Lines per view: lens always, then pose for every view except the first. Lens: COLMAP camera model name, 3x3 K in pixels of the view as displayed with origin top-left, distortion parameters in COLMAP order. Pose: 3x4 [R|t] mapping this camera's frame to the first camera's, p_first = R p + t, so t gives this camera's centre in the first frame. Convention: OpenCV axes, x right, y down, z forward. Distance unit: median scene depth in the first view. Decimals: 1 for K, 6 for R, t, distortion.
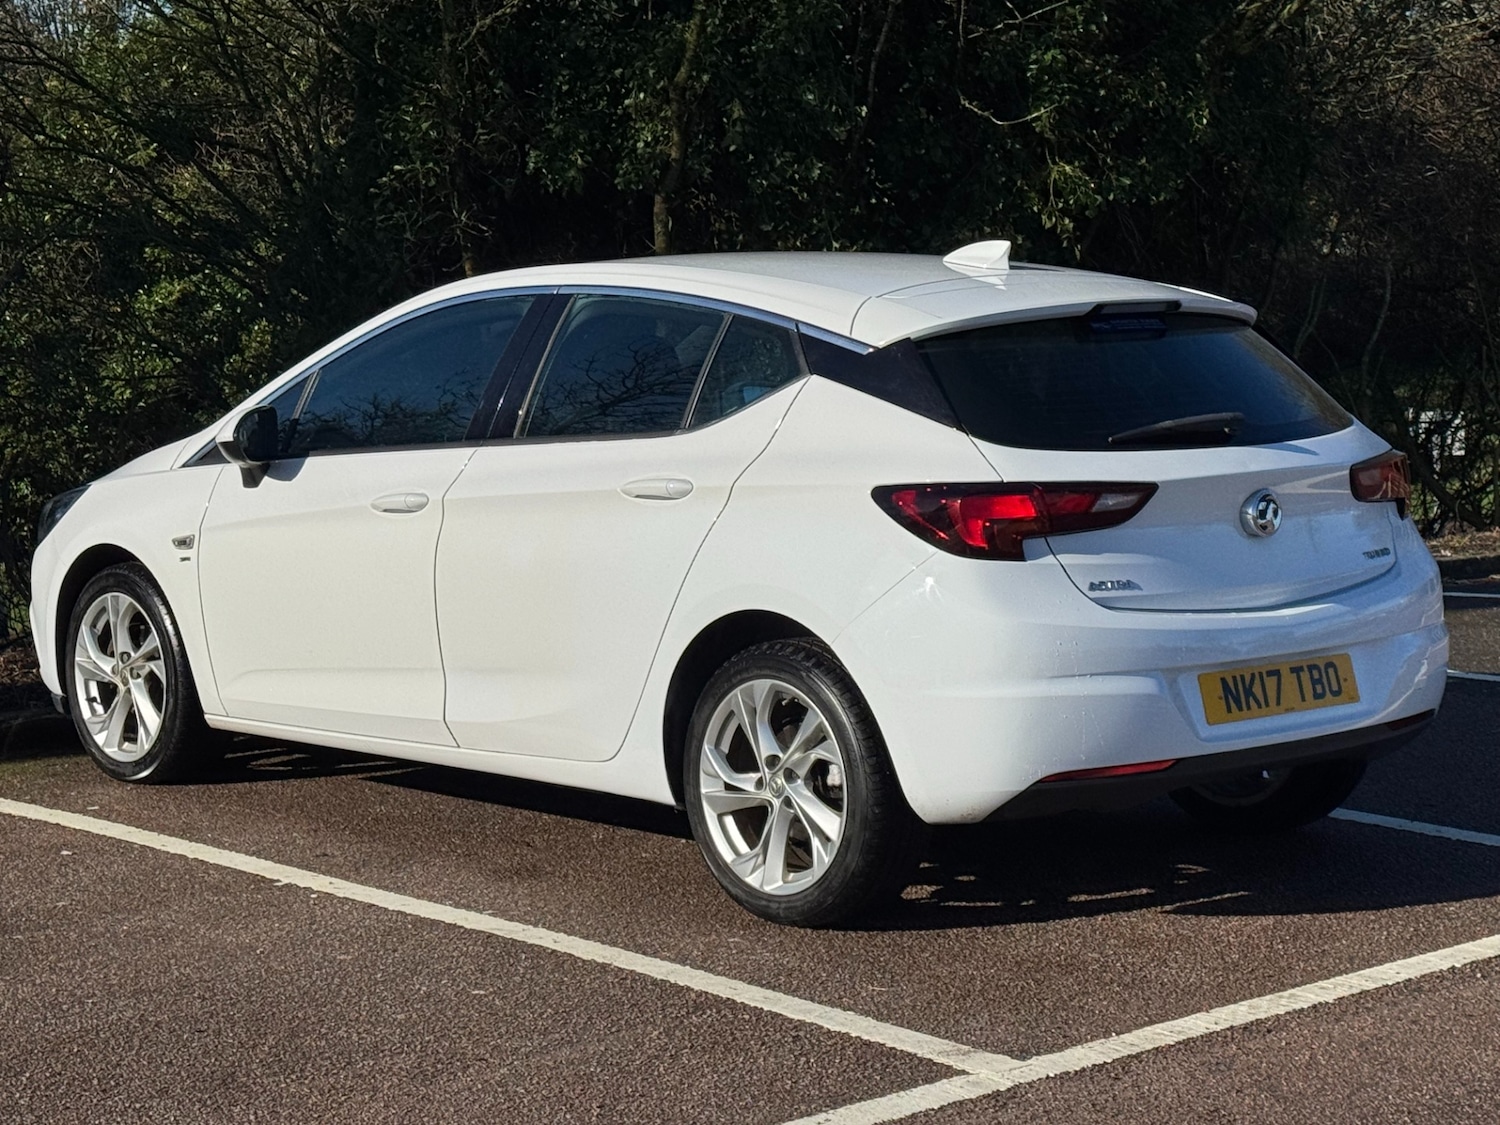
lens RADIAL K [[3185.3, 0, 750.0], [0, 3185.3, 562.5], [0, 0, 1]] dist [0.125505, 0.140206]
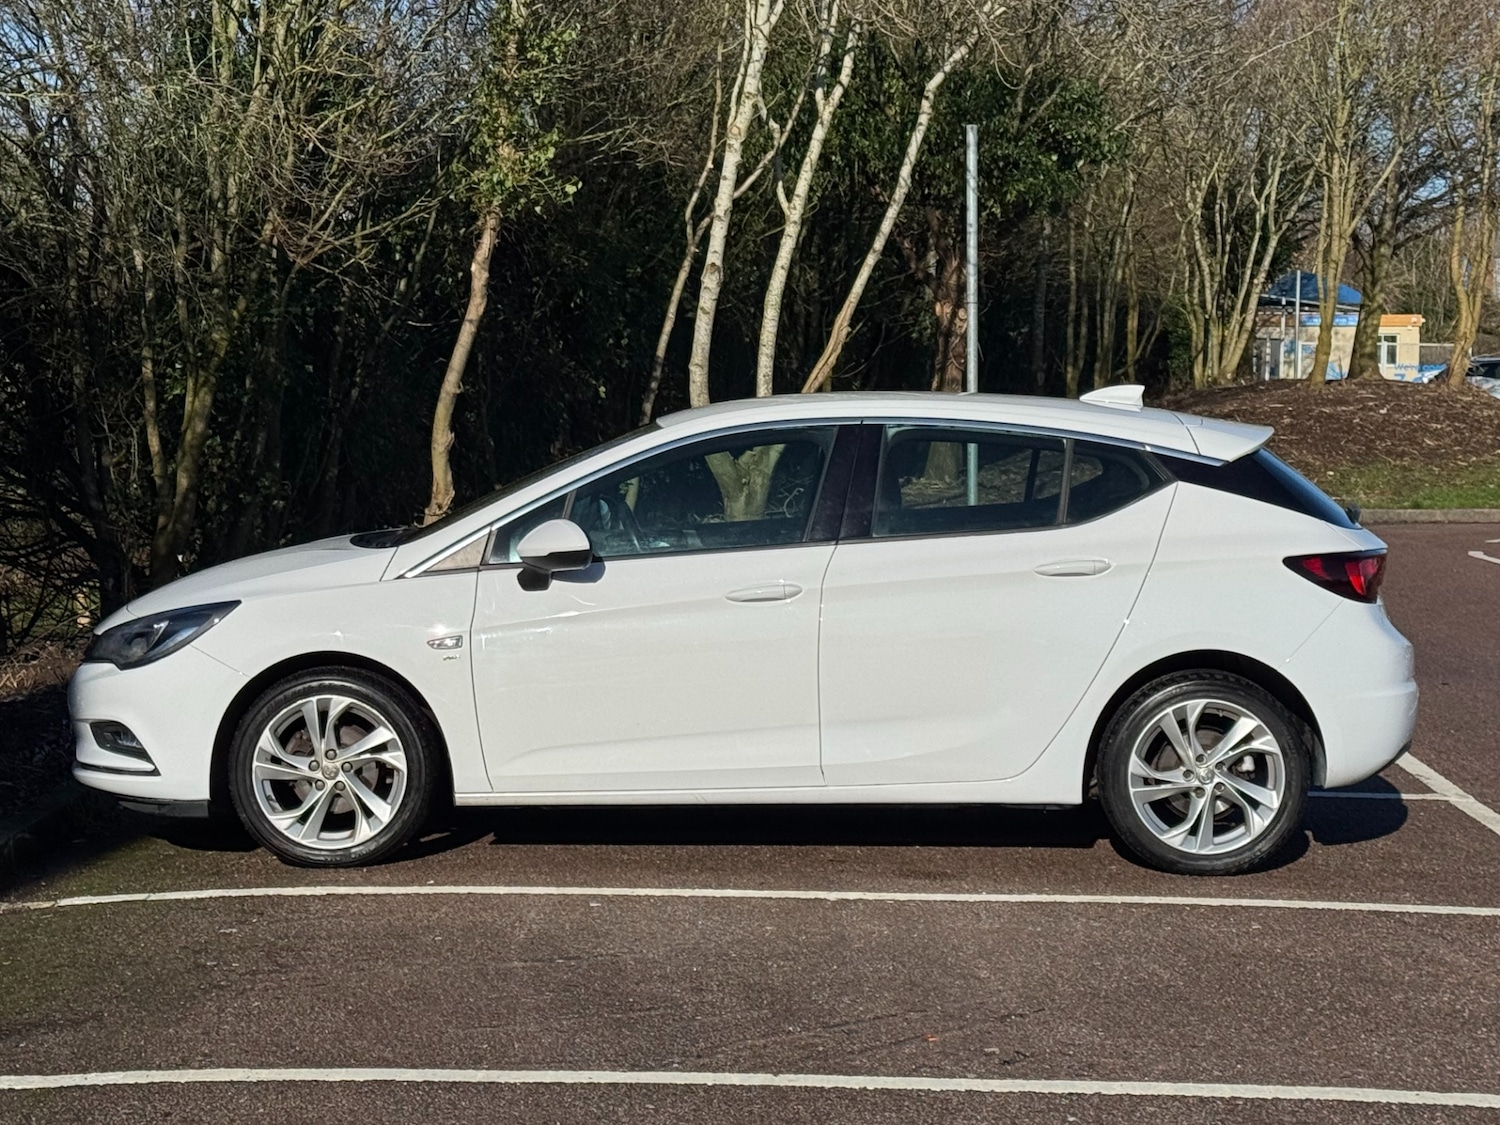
lens RADIAL K [[3184.2, 0, 739.7], [0, 3184.2, 558.0], [0, 0, 1]] dist [0.126917, 0.142547]
pose [[0.691150, -0.028840, 0.722136, -1.009576], [0.059749, 0.998063, -0.017325, -0.011607], [-0.720238, 0.055121, 0.691534, 0.158386]]
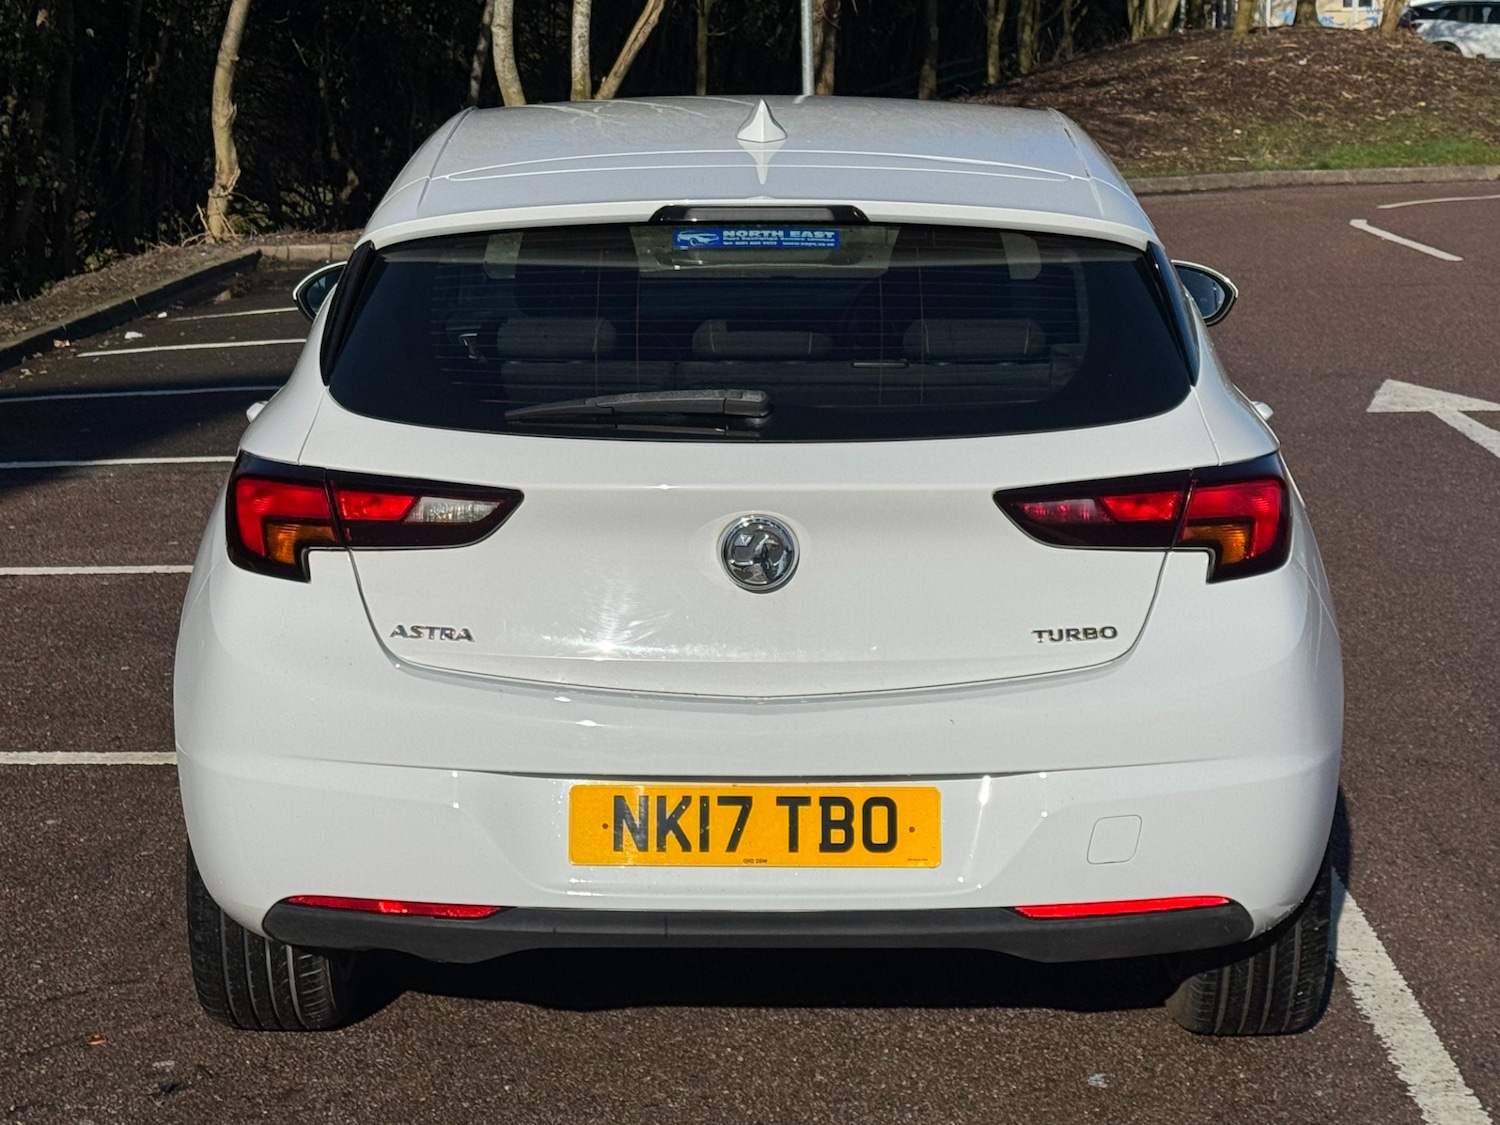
lens RADIAL K [[3185.3, 0, 750.0], [0, 3185.3, 562.5], [0, 0, 1]] dist [0.125505, 0.140206]
pose [[0.686092, -0.117339, 0.717990, -0.658931], [0.074914, 0.993056, 0.090706, -0.028763], [-0.723647, -0.008445, 0.690118, 0.233516]]
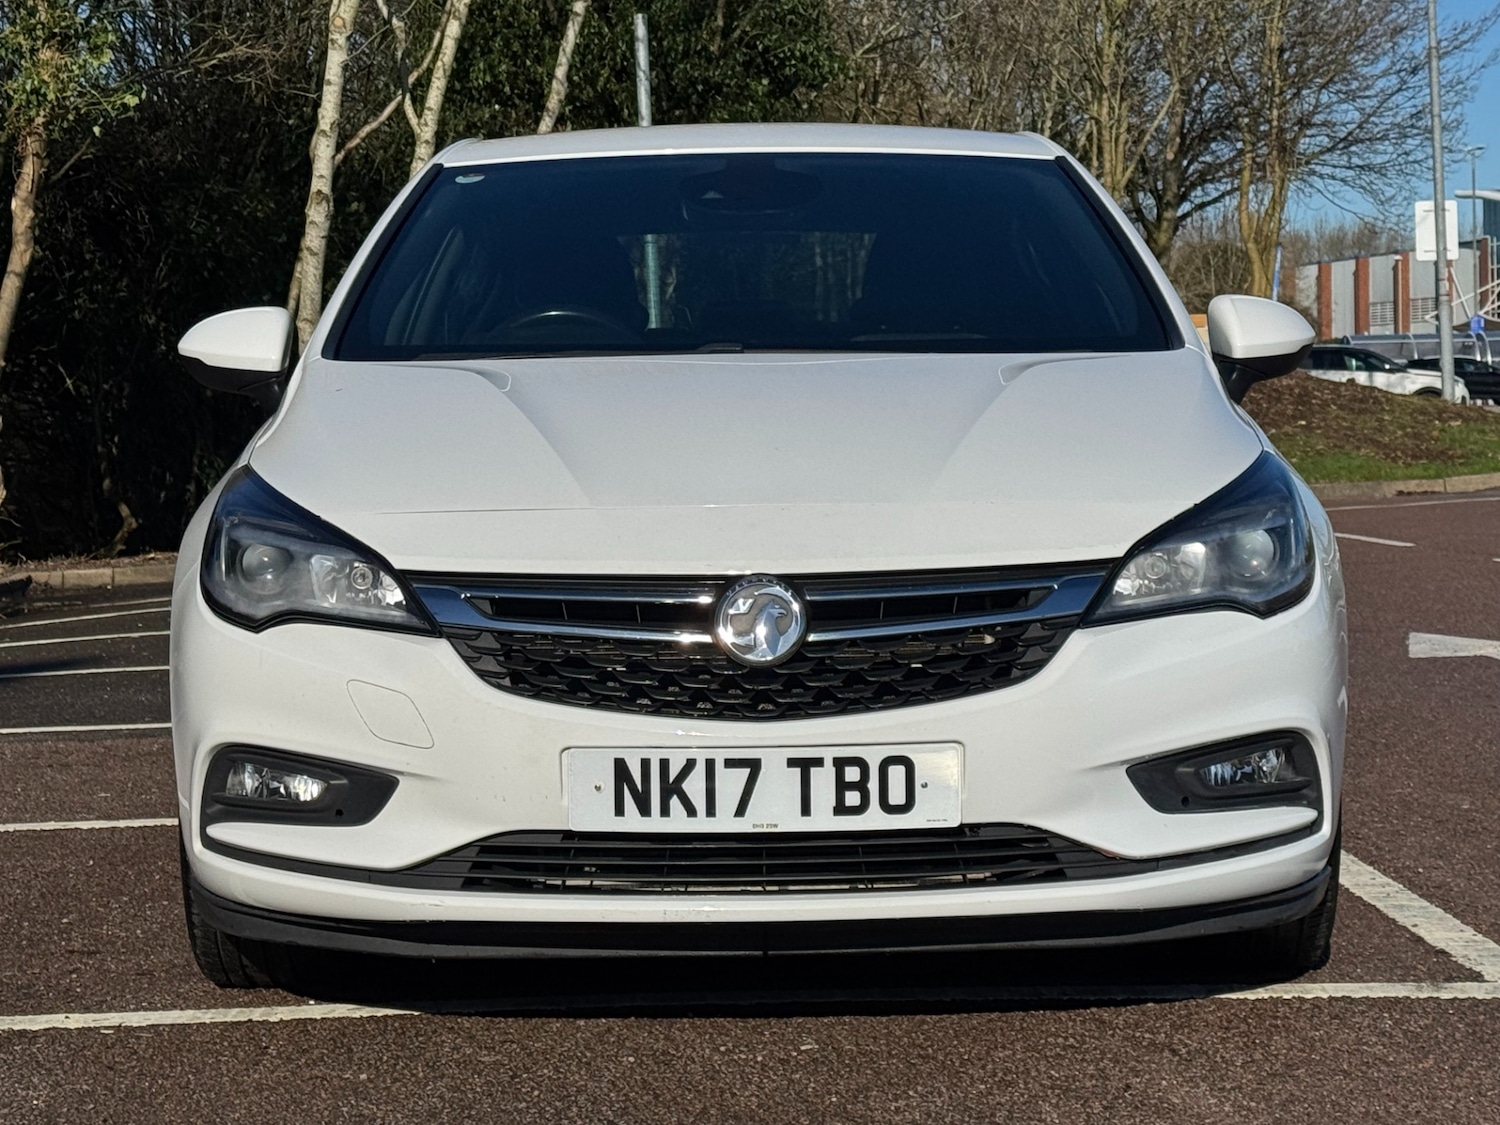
lens RADIAL K [[3400.3, 0, 753.2], [0, 3400.3, 534.9], [0, 0, 1]] dist [0.101346, 0.594605]
pose [[0.637940, -0.037100, 0.769192, -0.536609], [0.097408, 0.994704, -0.032810, 0.038398], [-0.763901, 0.095856, 0.638175, 0.429768]]
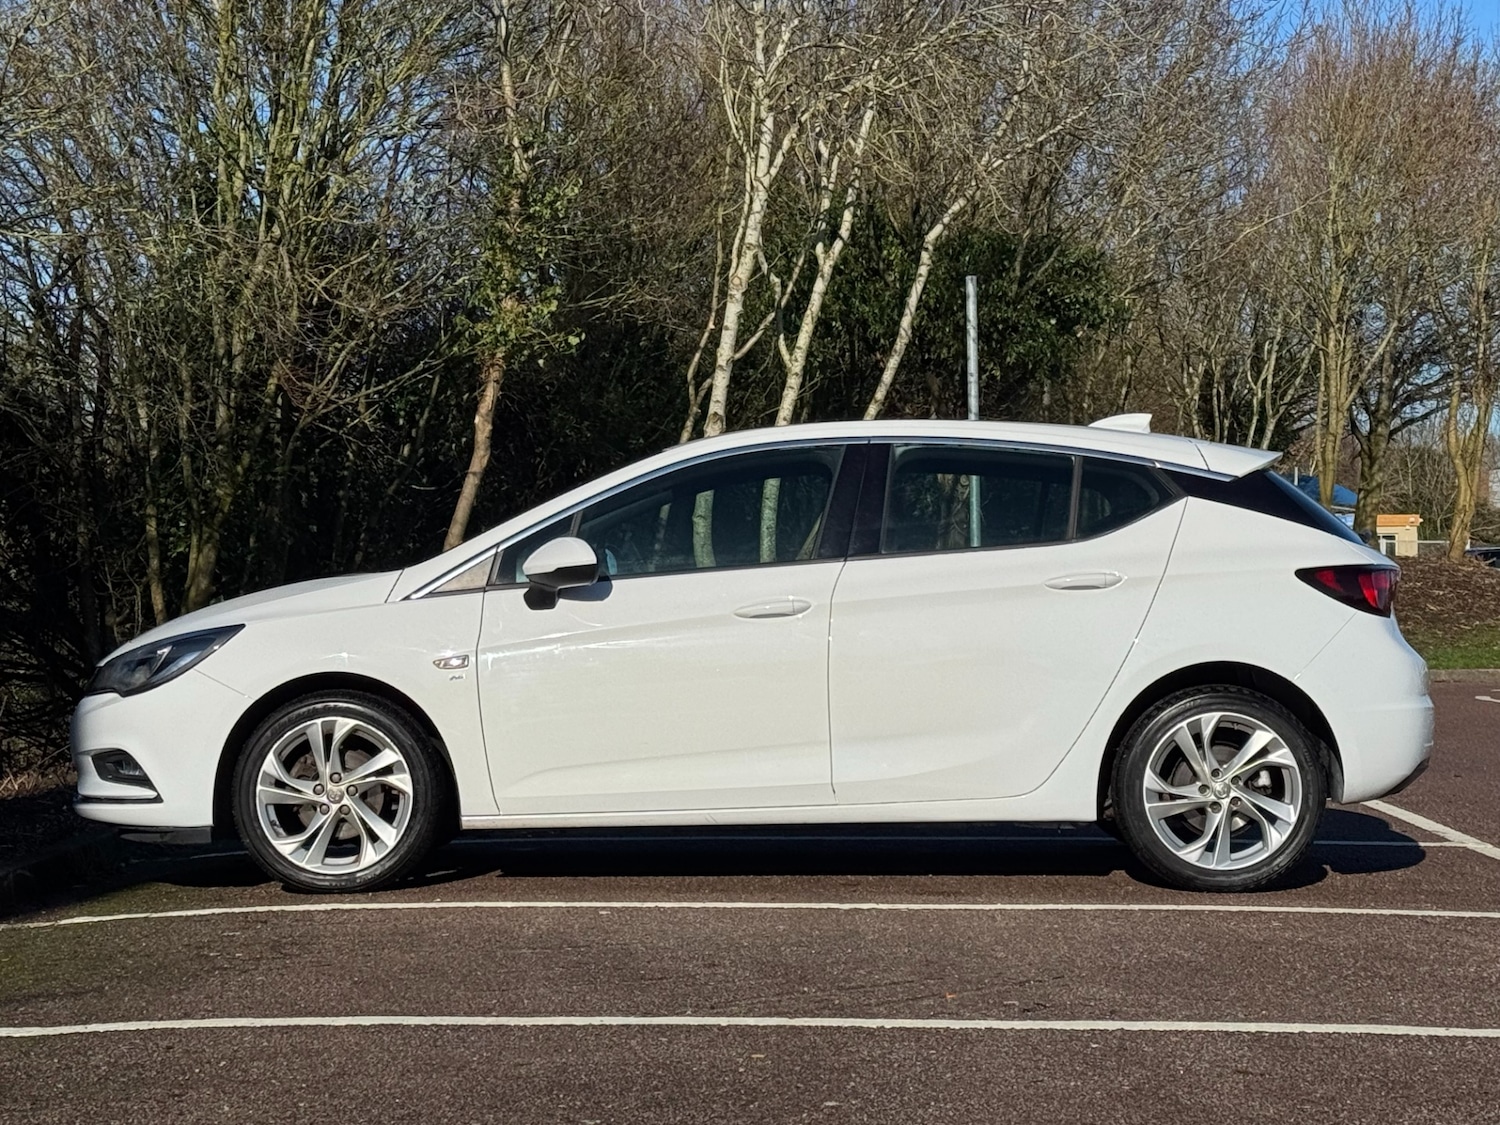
lens RADIAL K [[3178.1, 0, 746.9], [0, 3178.1, 558.7], [0, 0, 1]] dist [0.115996, 0.312427]
pose [[0.689989, 0.014125, 0.723682, -1.003038], [0.068451, 0.994055, -0.084667, 0.064719], [-0.720576, 0.107956, 0.684921, 0.174500]]
